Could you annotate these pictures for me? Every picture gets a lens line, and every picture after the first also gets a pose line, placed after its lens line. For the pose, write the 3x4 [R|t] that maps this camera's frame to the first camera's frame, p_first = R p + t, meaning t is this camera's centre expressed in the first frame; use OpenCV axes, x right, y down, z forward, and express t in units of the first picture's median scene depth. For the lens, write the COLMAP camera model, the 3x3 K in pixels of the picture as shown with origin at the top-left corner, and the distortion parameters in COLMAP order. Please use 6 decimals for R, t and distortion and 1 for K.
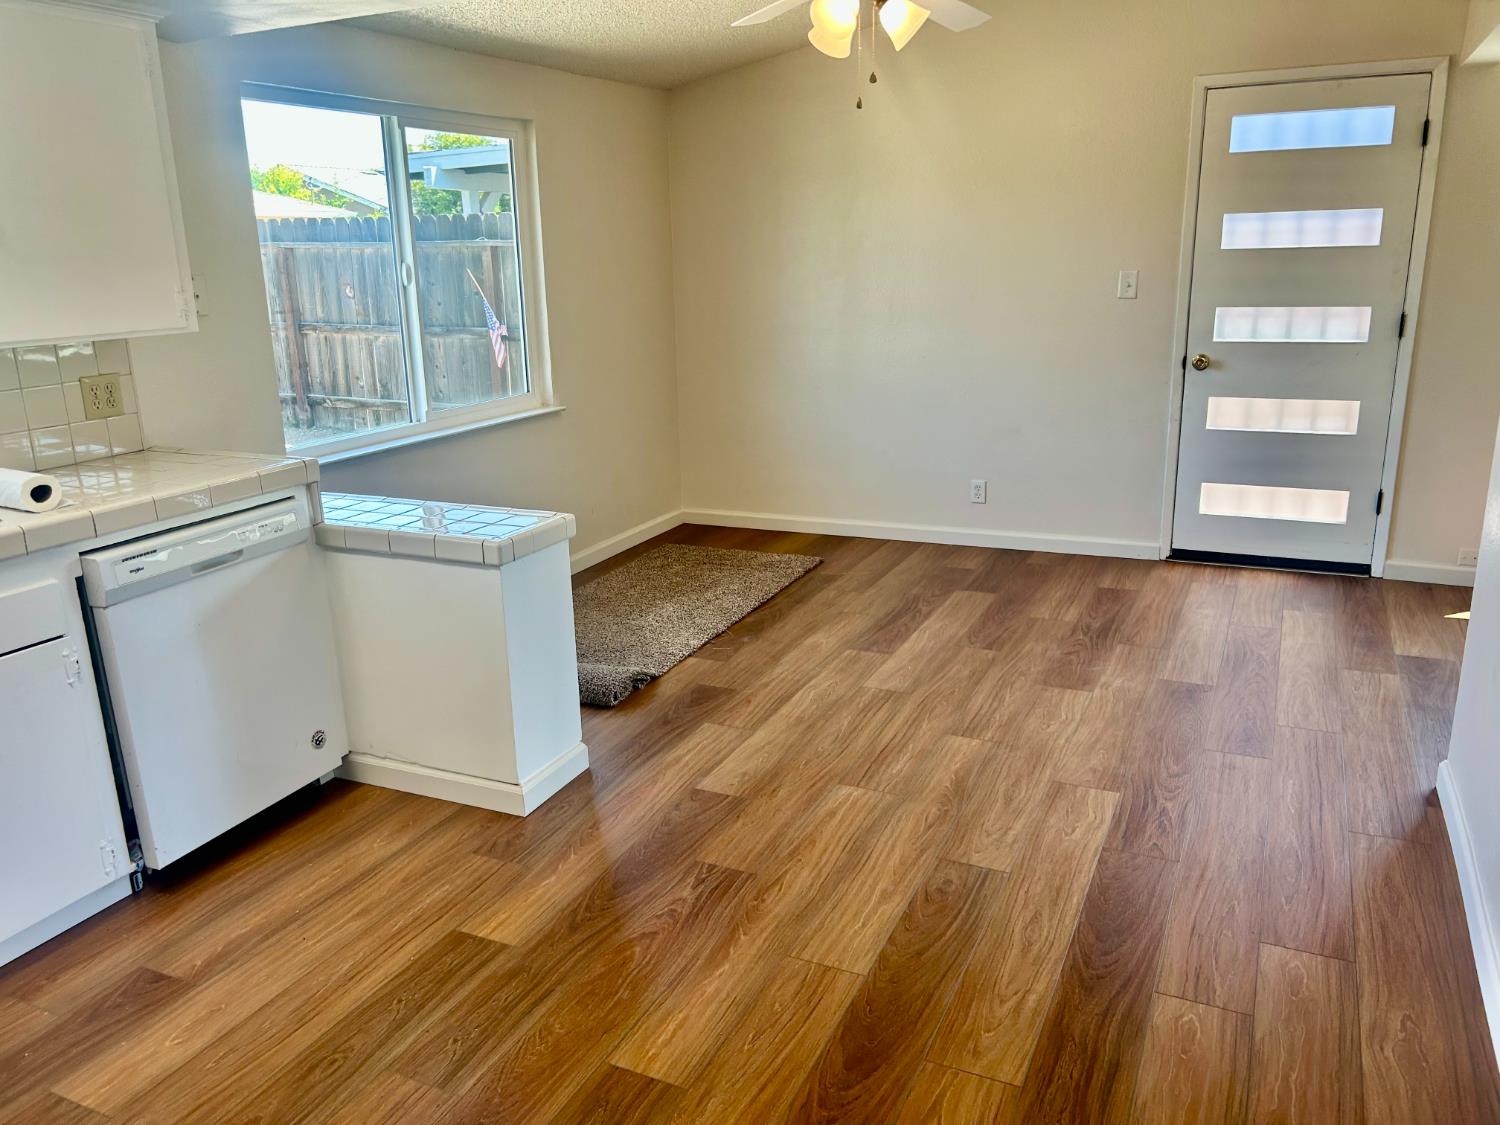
lens RADIAL K [[1143.0, 0, 750.0], [0, 1143.0, 562.5], [0, 0, 1]] dist [0.039582, 0.000508]
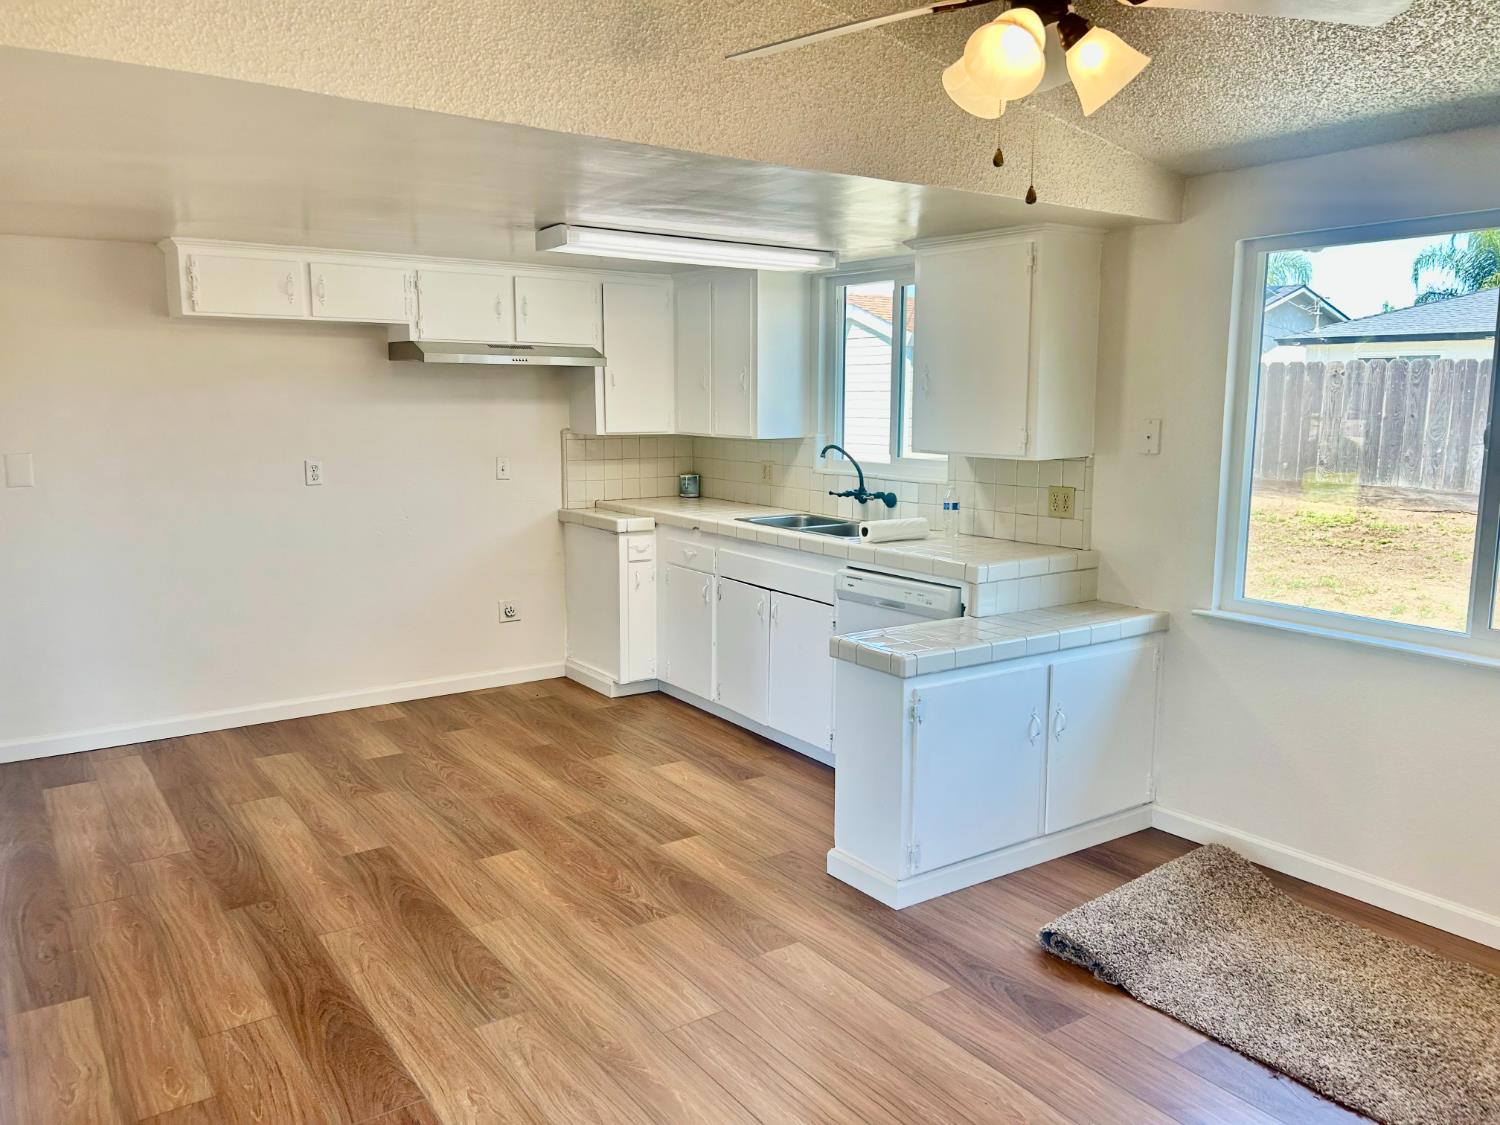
lens RADIAL K [[1143.0, 0, 750.0], [0, 1143.0, 562.5], [0, 0, 1]] dist [0.039582, 0.000508]
pose [[-0.499405, 0.158124, -0.851816, 0.962038], [-0.225376, 0.925642, 0.303962, -0.500432], [0.836540, 0.343780, -0.426633, 1.599170]]
